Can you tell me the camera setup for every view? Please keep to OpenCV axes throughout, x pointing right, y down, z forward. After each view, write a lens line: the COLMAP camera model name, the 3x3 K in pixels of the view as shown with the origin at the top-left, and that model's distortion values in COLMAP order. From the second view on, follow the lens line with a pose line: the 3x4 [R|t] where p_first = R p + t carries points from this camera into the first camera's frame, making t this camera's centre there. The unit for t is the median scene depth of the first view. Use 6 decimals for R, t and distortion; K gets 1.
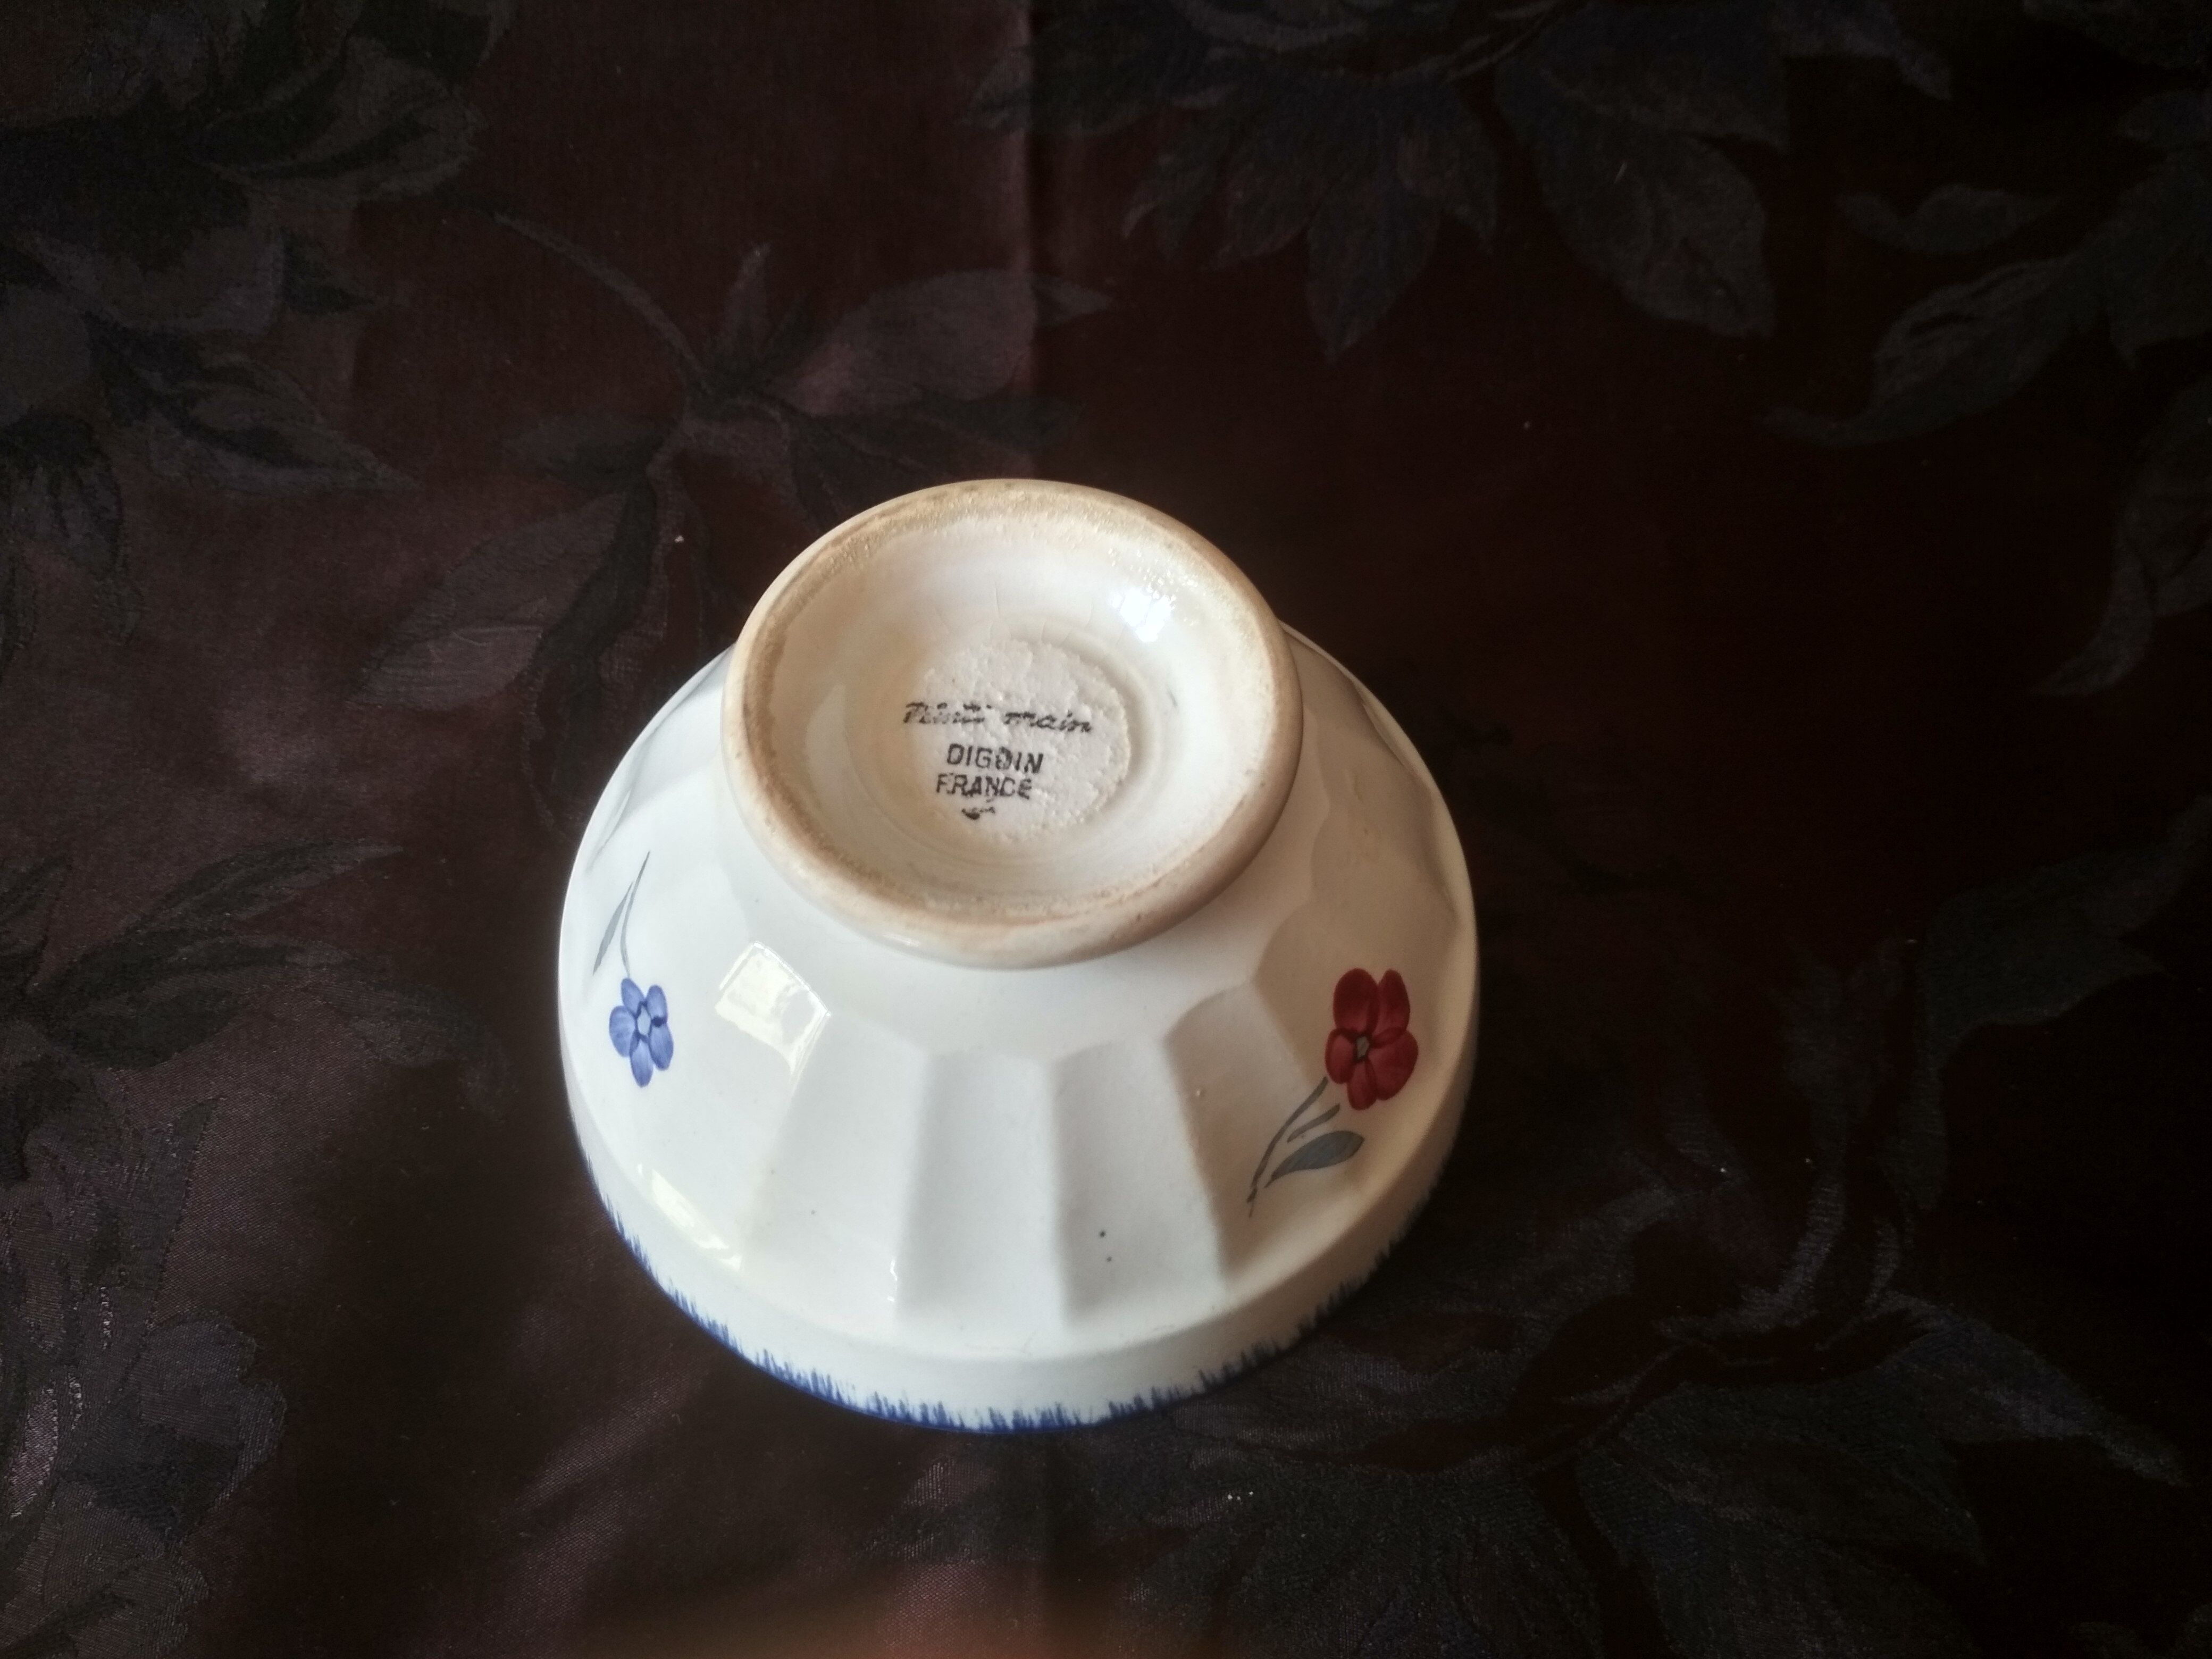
lens RADIAL K [[1941.4, 0, 1111.5], [0, 1941.4, 822.4], [0, 0, 1]] dist [0.010057, -0.024744]
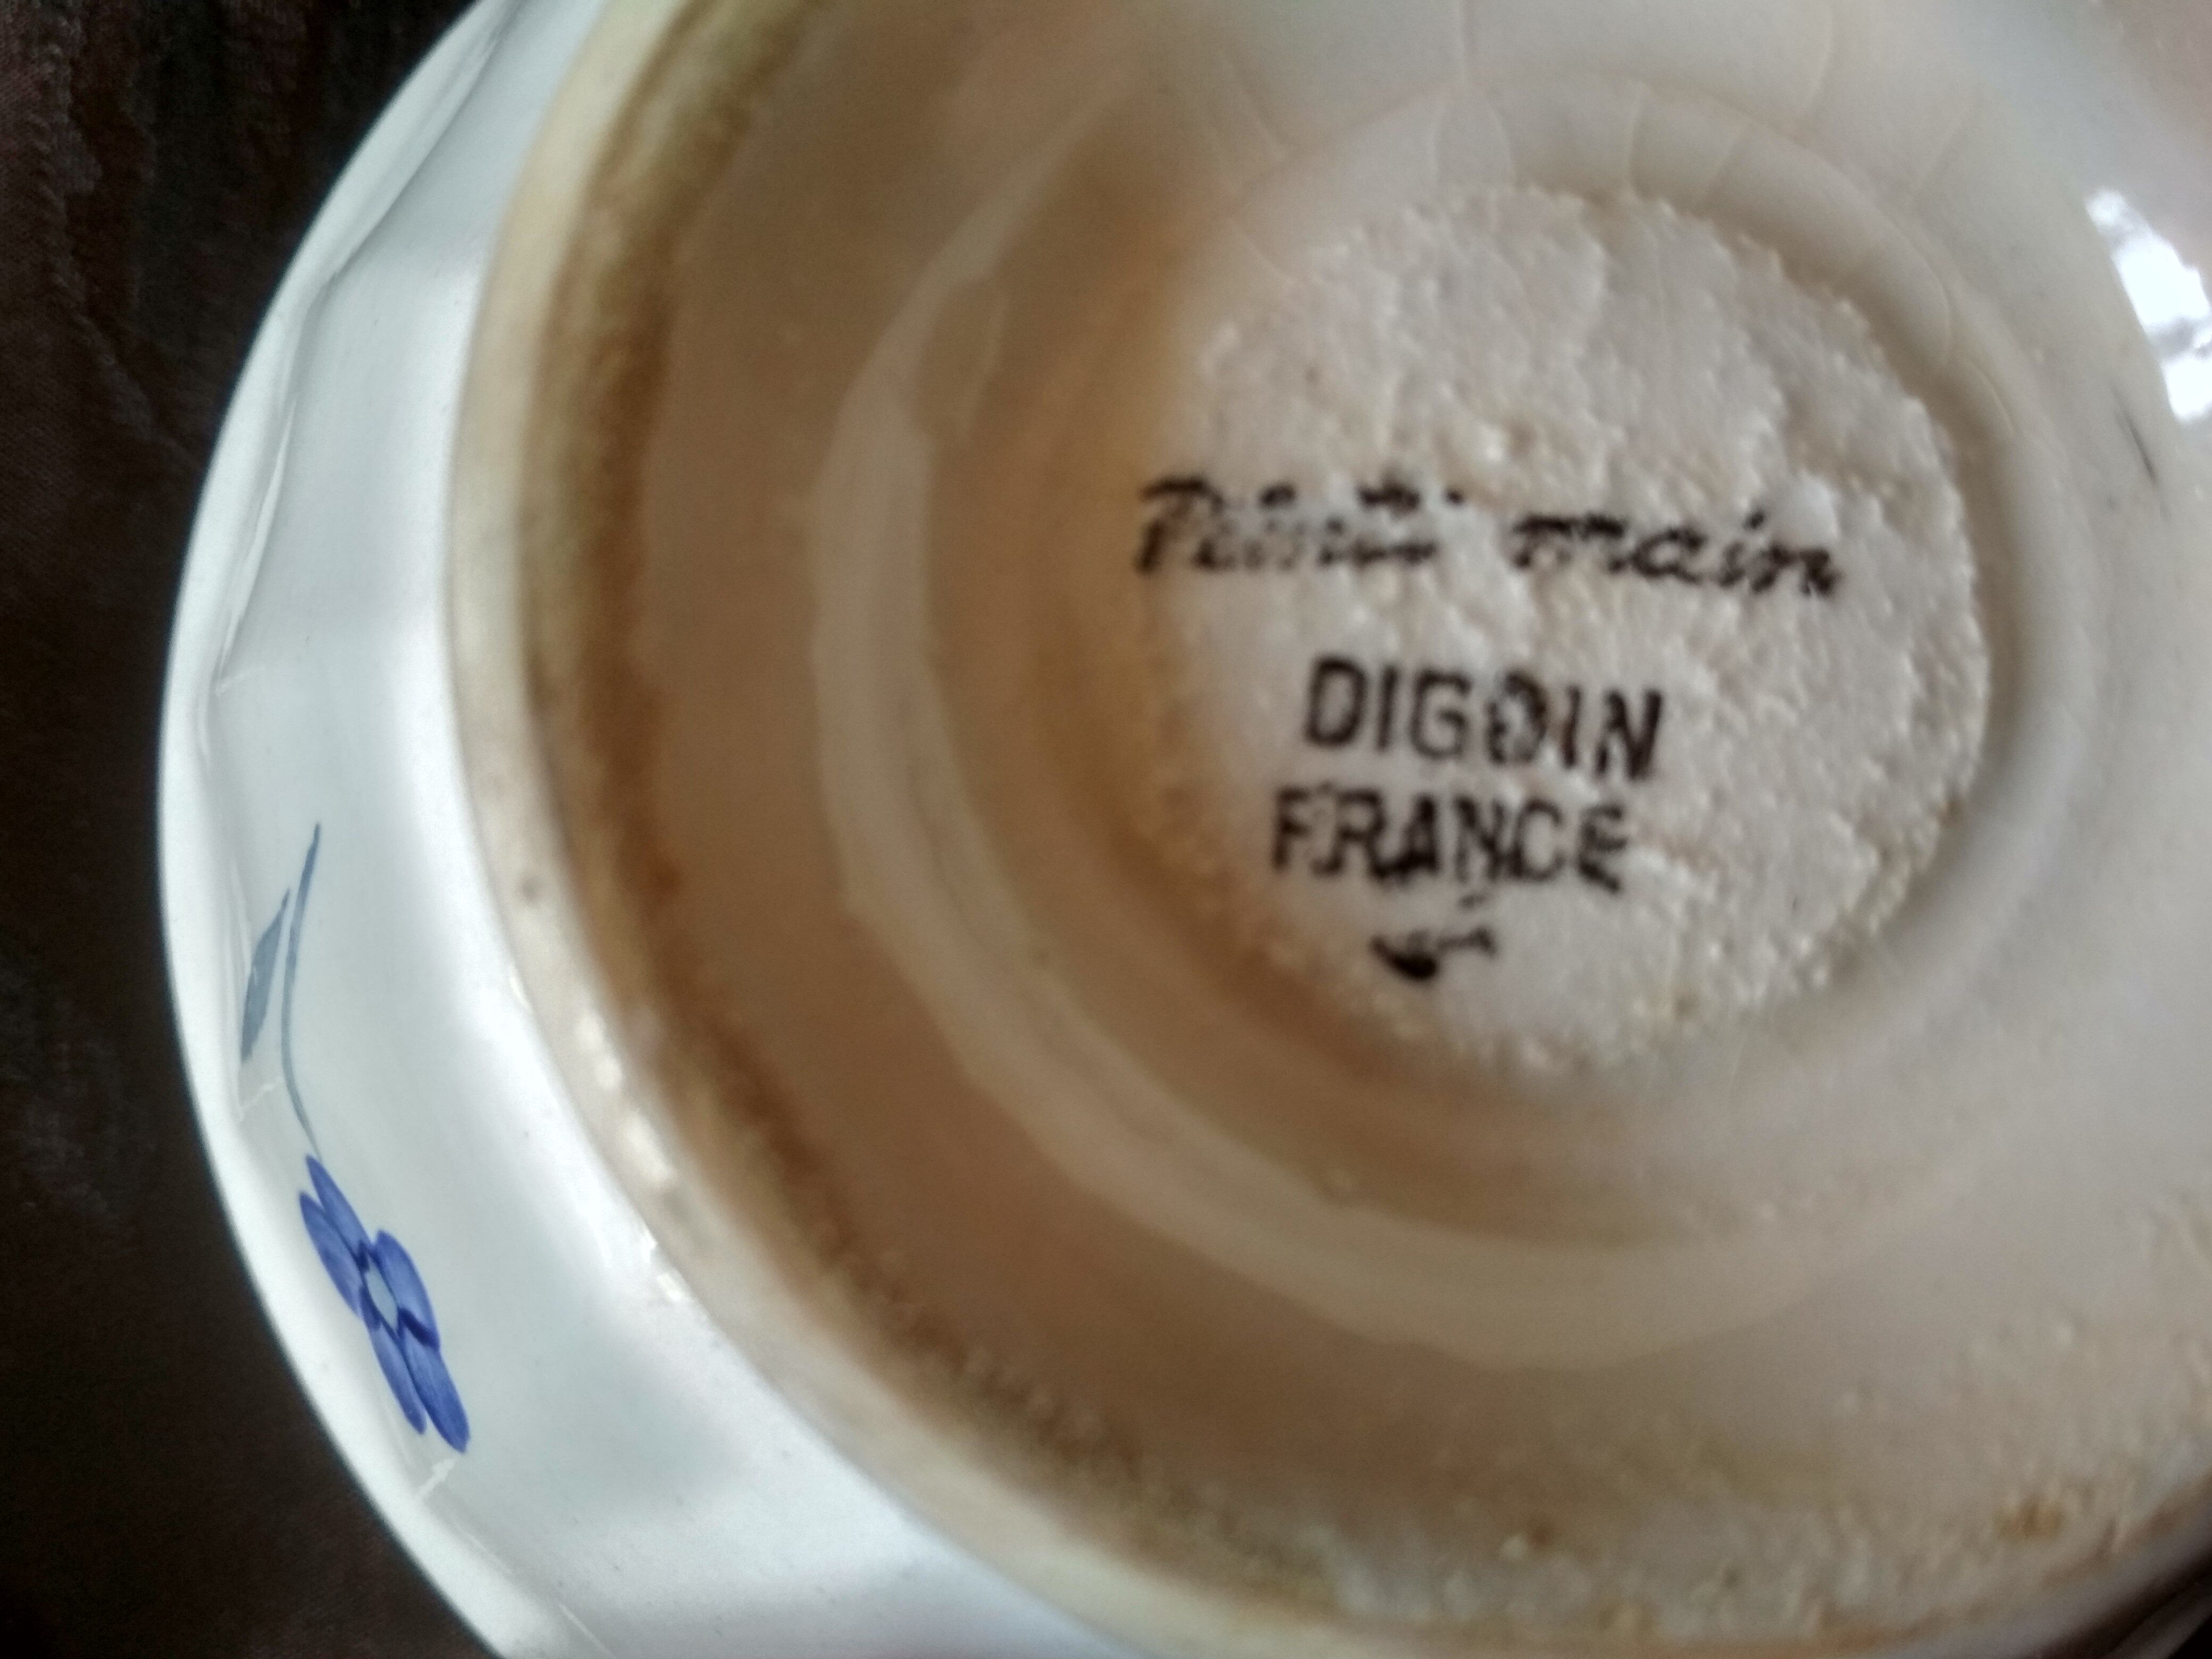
lens RADIAL K [[2100.3, 0, 973.2], [0, 2100.3, 805.6], [0, 0, 1]] dist [-0.023957, 0.000000]
pose [[0.998748, -0.006430, -0.049607, -0.112950], [0.028035, 0.893269, 0.448648, -0.149537], [0.041427, -0.449477, 0.892331, 0.710690]]
